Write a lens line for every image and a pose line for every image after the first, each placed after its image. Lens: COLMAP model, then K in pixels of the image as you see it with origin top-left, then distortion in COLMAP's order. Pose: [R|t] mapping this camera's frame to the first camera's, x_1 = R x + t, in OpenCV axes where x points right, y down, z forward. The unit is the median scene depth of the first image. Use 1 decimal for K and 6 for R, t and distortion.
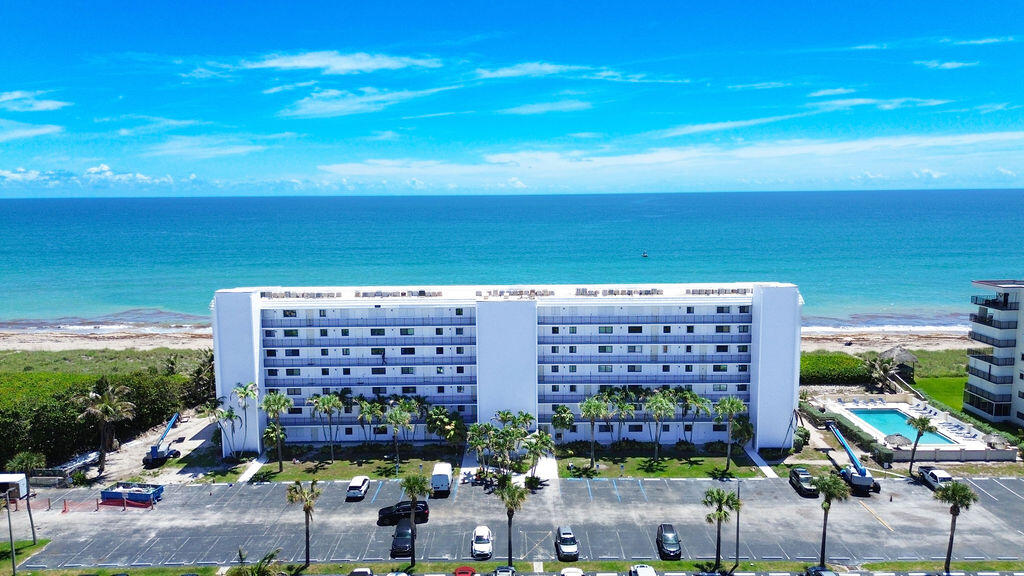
lens RADIAL K [[728.2, 0, 513.9], [0, 728.2, 284.8], [0, 0, 1]] dist [0.064940, -0.063016]
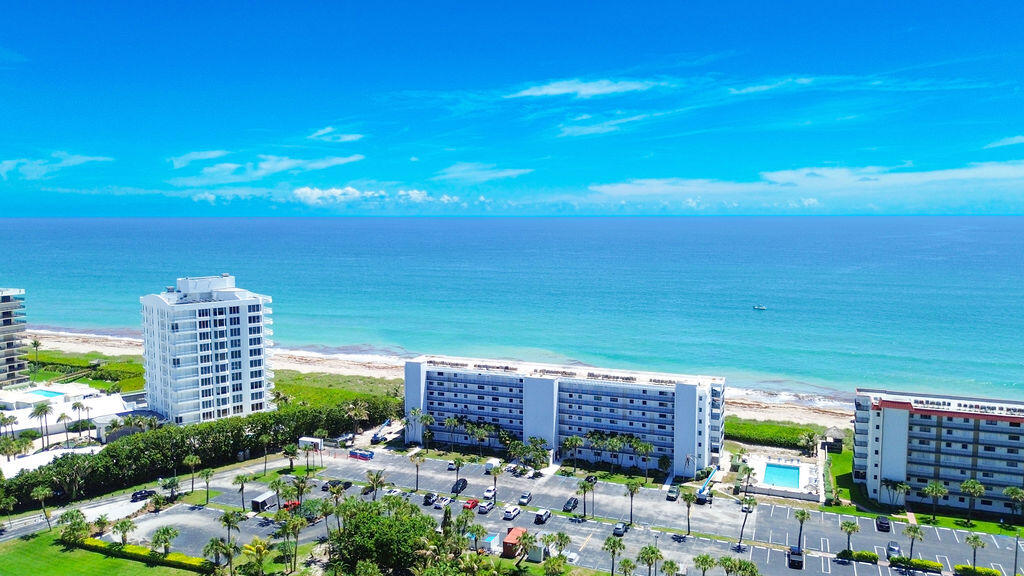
lens RADIAL K [[752.8, 0, 515.1], [0, 752.8, 276.6], [0, 0, 1]] dist [0.071743, -0.074991]
pose [[0.932645, 0.039878, -0.358586, 0.611780], [-0.054951, 0.997978, -0.031937, -0.172325], [0.356588, 0.049490, 0.932950, -0.847439]]
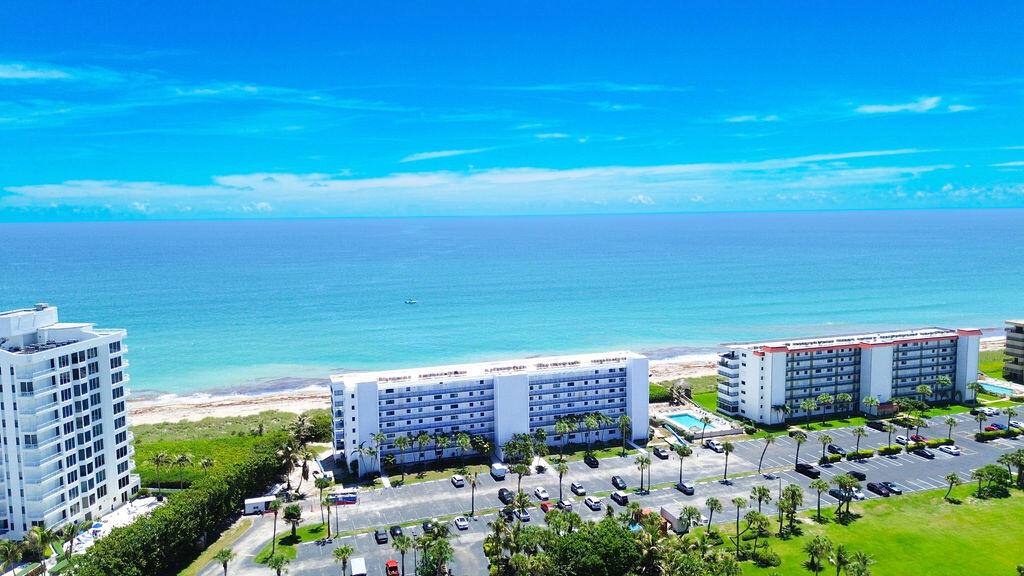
lens RADIAL K [[728.2, 0, 513.9], [0, 728.2, 284.8], [0, 0, 1]] dist [0.064940, -0.063016]
pose [[0.946848, -0.035185, 0.319751, -0.593018], [0.045914, 0.998605, -0.026075, -0.160463], [-0.318388, 0.039370, 0.947143, -0.787871]]
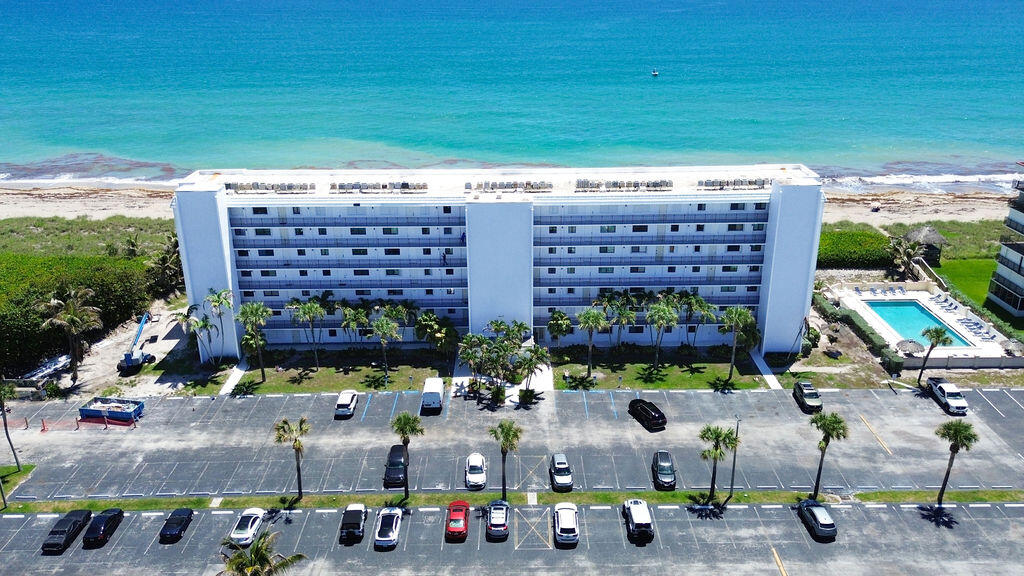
lens RADIAL K [[812.3, 0, 514.3], [0, 812.3, 290.4], [0, 0, 1]] dist [0.079197, -0.093185]
pose [[0.999964, -0.001229, 0.008406, -0.000193], [-0.000832, 0.970562, 0.240849, -0.113391], [-0.008454, -0.240848, 0.970526, -0.008410]]
